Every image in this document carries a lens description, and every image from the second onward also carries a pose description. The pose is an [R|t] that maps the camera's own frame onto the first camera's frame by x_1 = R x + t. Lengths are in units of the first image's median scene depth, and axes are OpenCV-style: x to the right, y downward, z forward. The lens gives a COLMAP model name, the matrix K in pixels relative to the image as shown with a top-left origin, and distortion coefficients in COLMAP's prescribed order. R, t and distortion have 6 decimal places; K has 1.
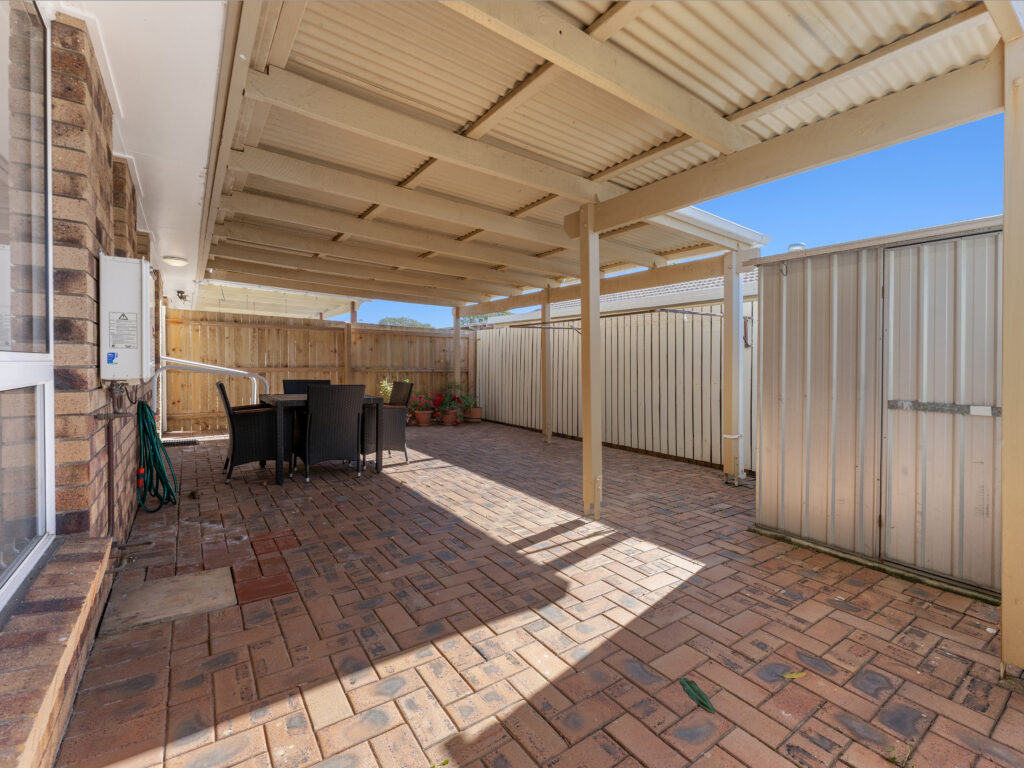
lens RADIAL K [[467.3, 0, 511.3], [0, 467.3, 373.1], [0, 0, 1]] dist [0.011222, 0.000073]
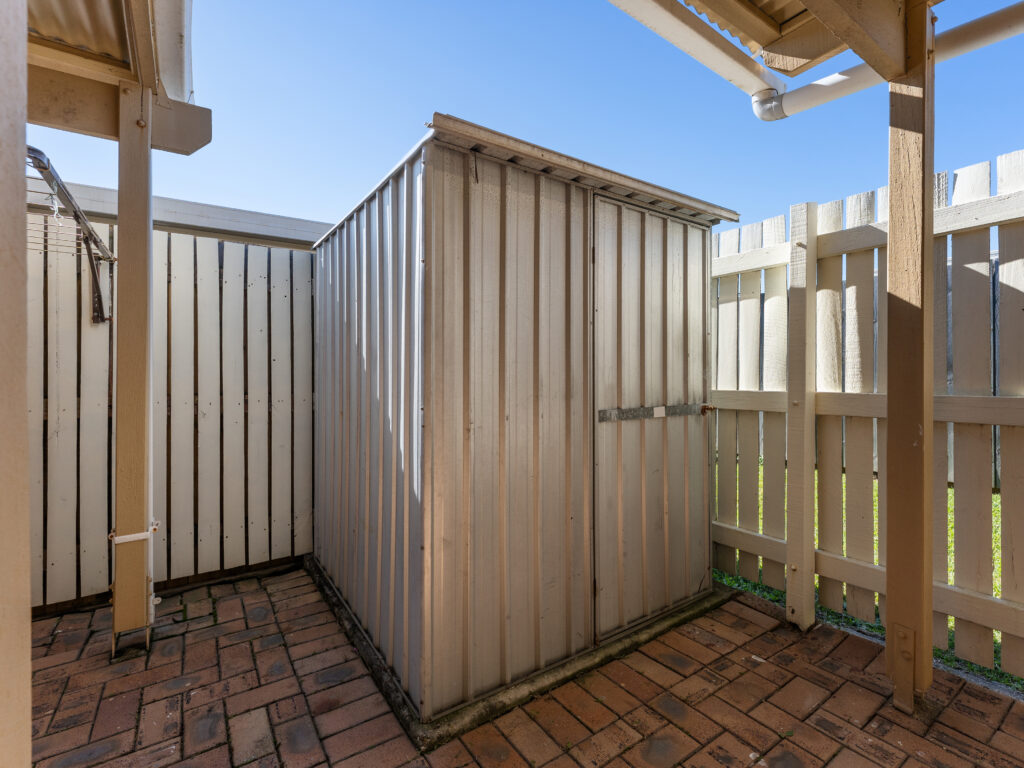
lens RADIAL K [[467.3, 0, 509.3], [0, 467.3, 373.9], [0, 0, 1]] dist [0.011222, 0.000073]
pose [[0.006458, -0.009505, 0.999934, 0.109551], [0.019029, 0.999775, 0.009380, -0.005035], [-0.999798, 0.018967, 0.006638, 1.178119]]
